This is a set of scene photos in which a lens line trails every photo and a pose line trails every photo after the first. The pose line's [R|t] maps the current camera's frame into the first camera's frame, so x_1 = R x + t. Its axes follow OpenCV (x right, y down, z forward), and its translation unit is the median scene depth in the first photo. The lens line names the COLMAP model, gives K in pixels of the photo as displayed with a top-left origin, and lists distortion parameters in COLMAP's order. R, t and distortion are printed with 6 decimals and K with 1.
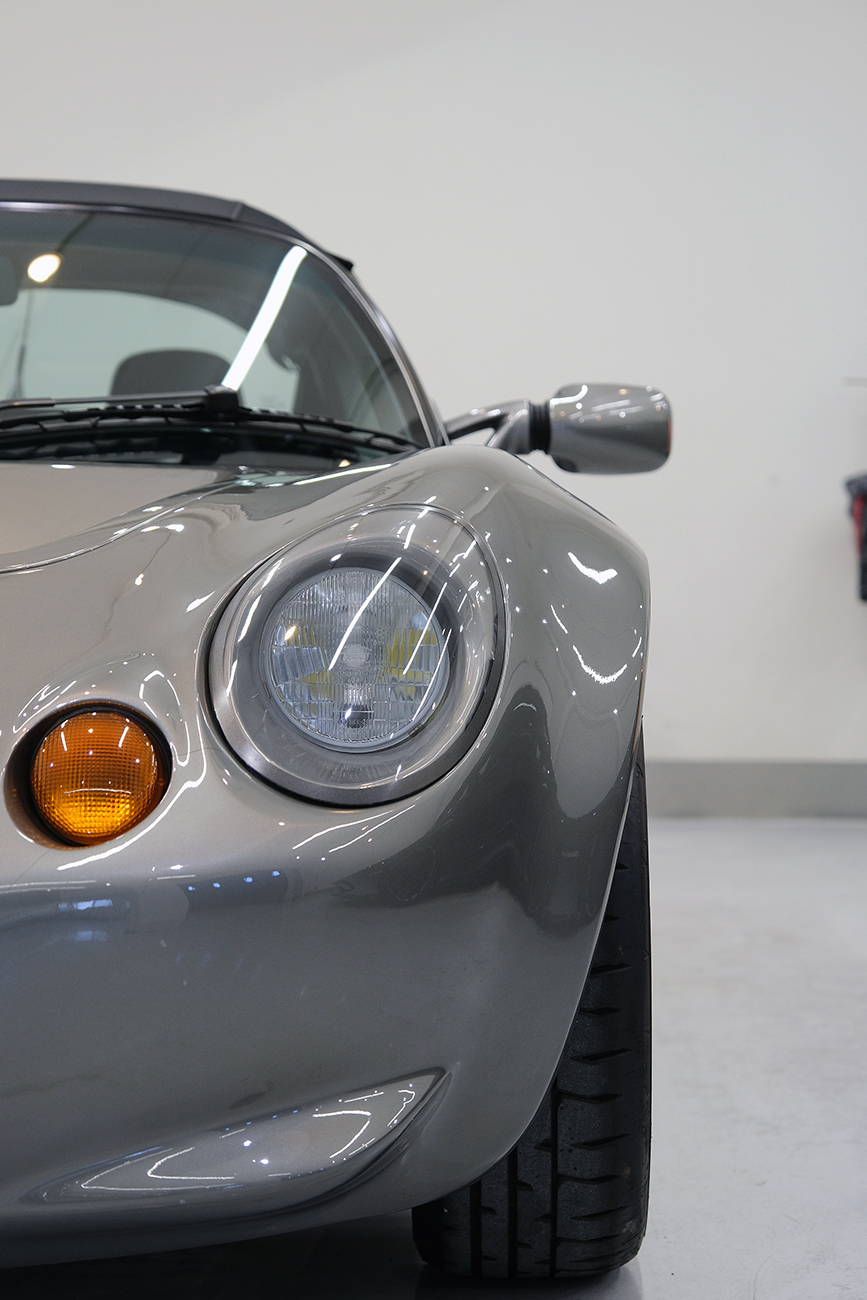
lens RADIAL K [[3076.8, 0, 433.5], [0, 3076.8, 650.0], [0, 0, 1]] dist [0.002828, -0.029027]
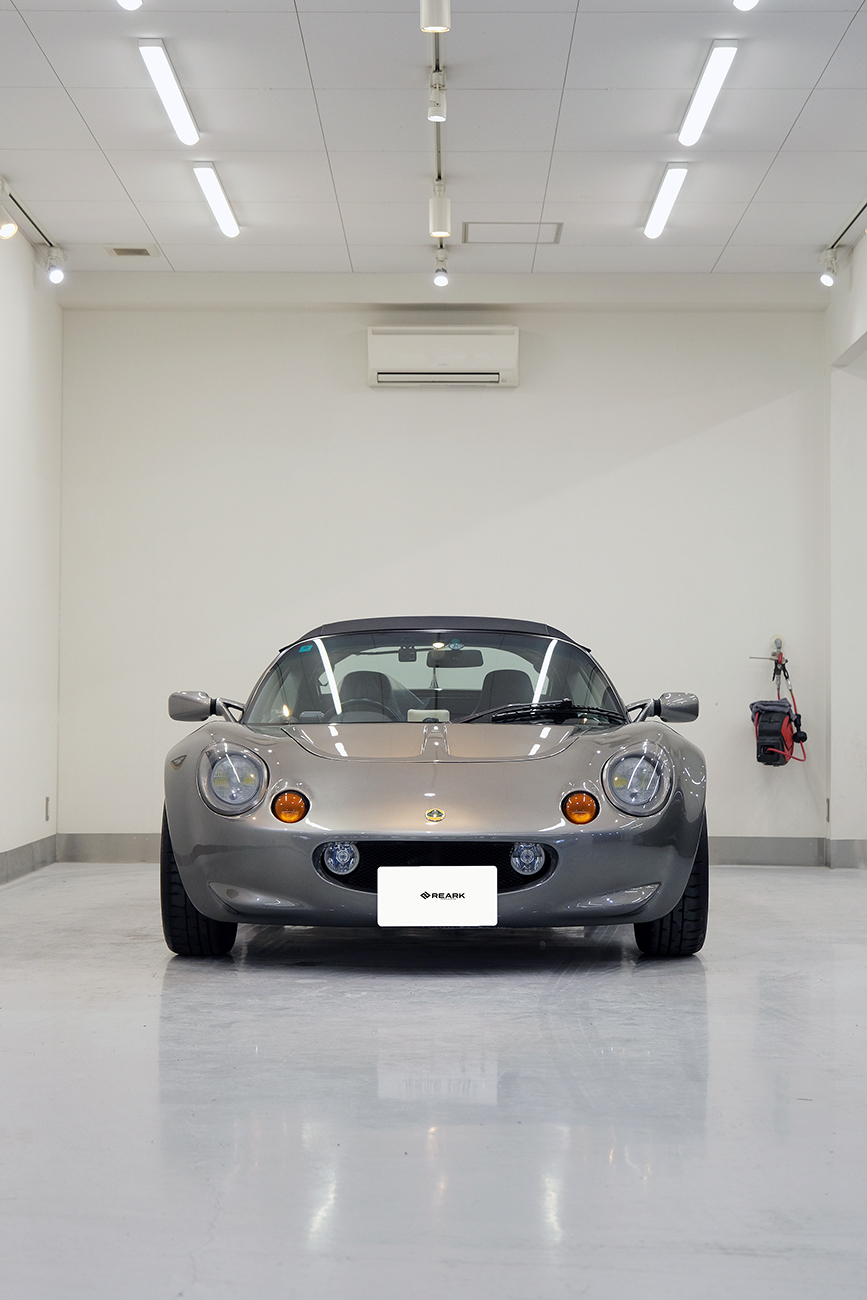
lens RADIAL K [[2342.6, 0, 433.5], [0, 2342.6, 650.0], [0, 0, 1]] dist [0.064378, 0.023372]
pose [[0.999987, 0.003827, 0.003332, -0.275831], [-0.003625, 0.998267, -0.058735, 0.011806], [-0.003551, 0.058722, 0.998268, -1.878989]]
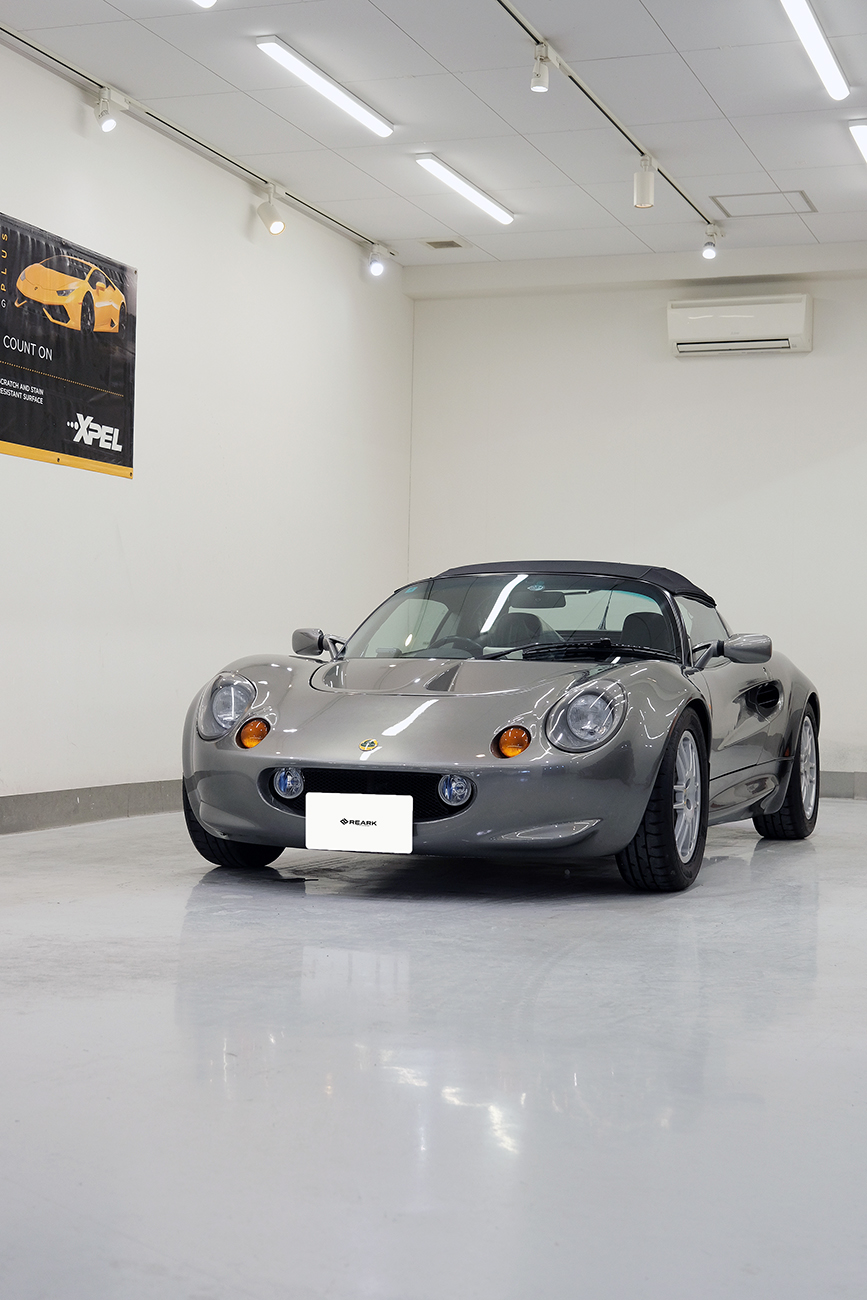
lens RADIAL K [[1953.7, 0, 433.5], [0, 1953.7, 650.0], [0, 0, 1]] dist [0.013462, 0.034937]
pose [[0.944427, 0.014630, -0.328396, 0.577067], [-0.026818, 0.999108, -0.032615, 0.003208], [0.327626, 0.039609, 0.943977, -1.371583]]
